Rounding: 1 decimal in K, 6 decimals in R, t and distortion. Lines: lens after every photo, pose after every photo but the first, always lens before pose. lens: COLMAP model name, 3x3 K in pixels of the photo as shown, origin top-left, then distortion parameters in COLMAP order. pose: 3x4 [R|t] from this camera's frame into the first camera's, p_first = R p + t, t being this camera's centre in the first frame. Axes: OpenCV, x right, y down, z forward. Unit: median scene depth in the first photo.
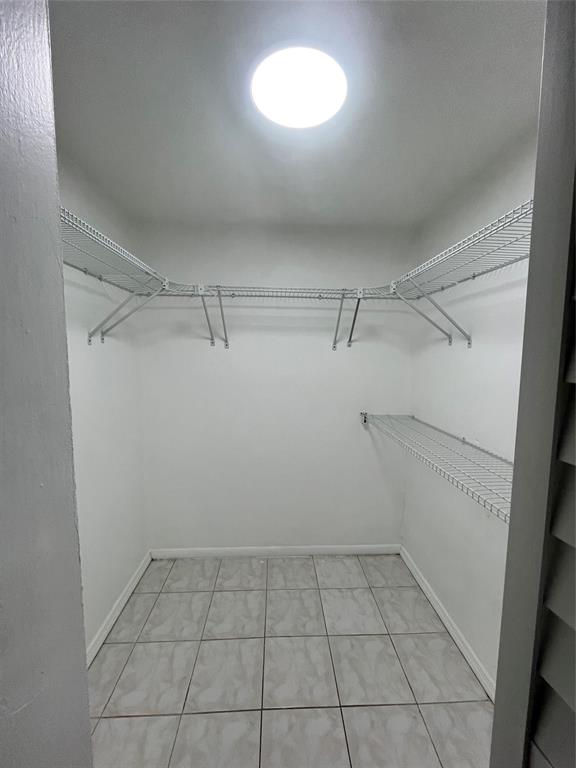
lens RADIAL K [[312.0, 0, 289.8], [0, 312.0, 382.4], [0, 0, 1]] dist [0.003327, 0.000100]
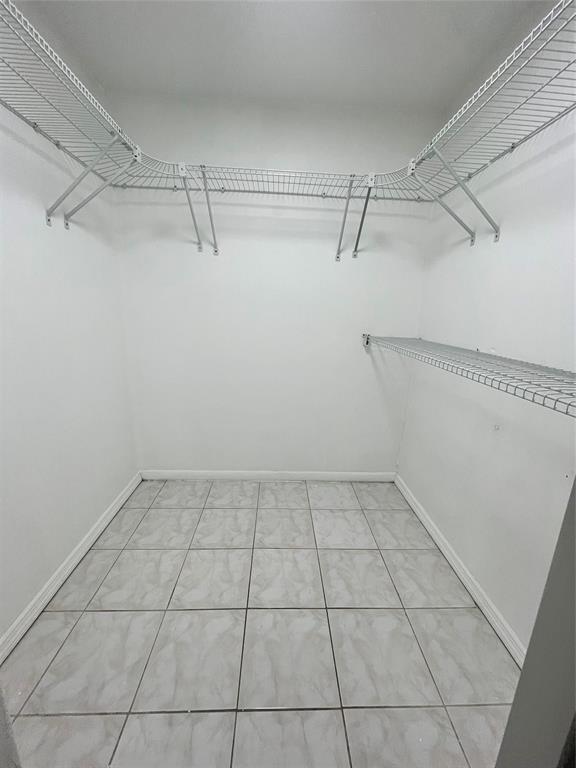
lens RADIAL K [[312.0, 0, 289.8], [0, 312.0, 382.4], [0, 0, 1]] dist [0.003327, 0.000100]
pose [[0.999660, 0.026052, -0.001303, 0.020239], [-0.025614, 0.989859, 0.139725, 0.135432], [0.004930, -0.139644, 0.990190, 0.084051]]
